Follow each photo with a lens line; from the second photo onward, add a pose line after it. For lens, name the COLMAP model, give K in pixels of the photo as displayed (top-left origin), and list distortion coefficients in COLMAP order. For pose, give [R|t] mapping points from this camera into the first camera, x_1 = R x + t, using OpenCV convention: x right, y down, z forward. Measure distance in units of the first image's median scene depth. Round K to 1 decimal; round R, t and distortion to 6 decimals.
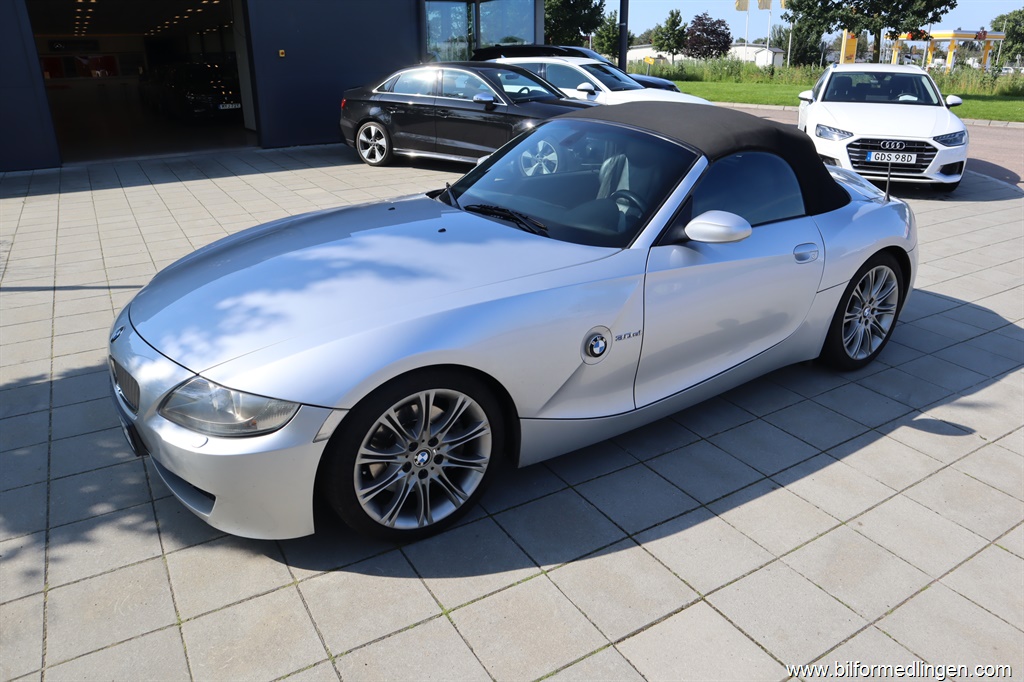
lens RADIAL K [[712.5, 0, 510.4], [0, 712.5, 345.7], [0, 0, 1]] dist [-0.109133, 0.066095]
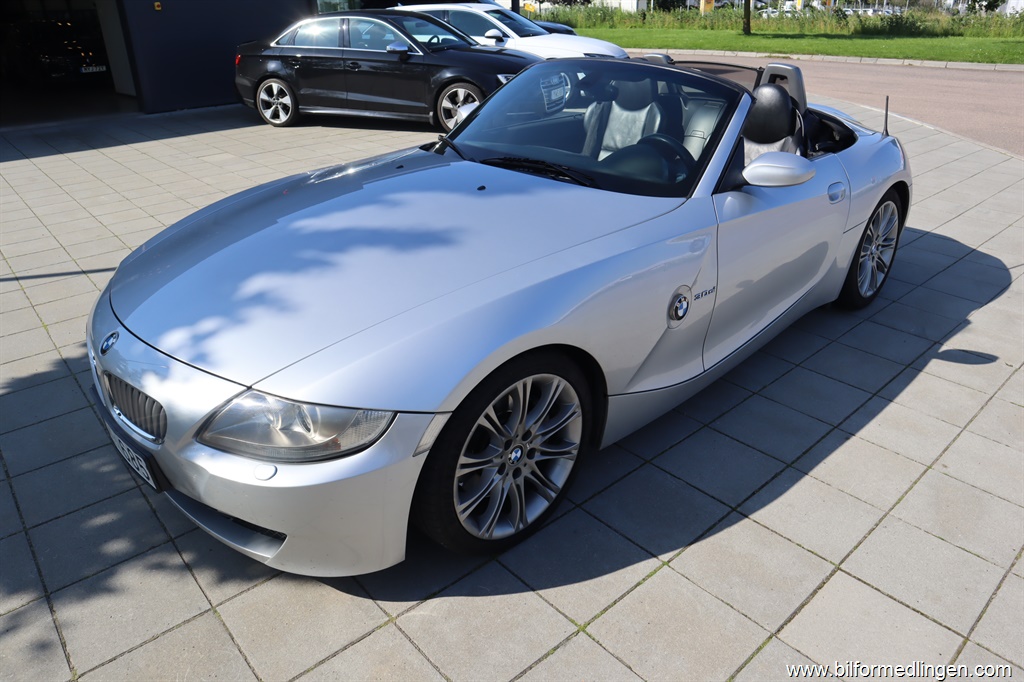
lens RADIAL K [[704.0, 0, 512.0], [0, 704.0, 341.0], [0, 0, 1]] dist [-0.121315, 0.075915]
pose [[0.983612, -0.090869, 0.155727, -0.216091], [0.081301, 0.994451, 0.066761, -0.032083], [-0.160930, -0.053006, 0.985541, 0.142041]]
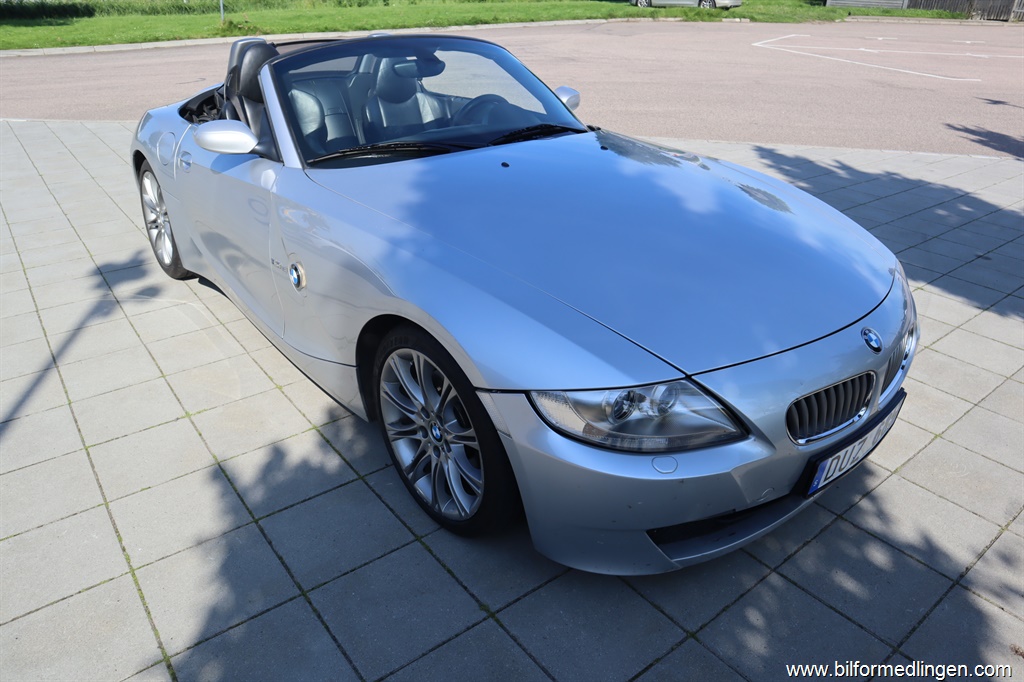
lens RADIAL K [[704.0, 0, 512.0], [0, 704.0, 341.0], [0, 0, 1]] dist [-0.121315, 0.075915]
pose [[-0.123182, -0.454022, 0.882434, -1.045345], [0.369916, 0.804113, 0.465364, -0.443985], [-0.920863, 0.383751, 0.068898, 1.184279]]
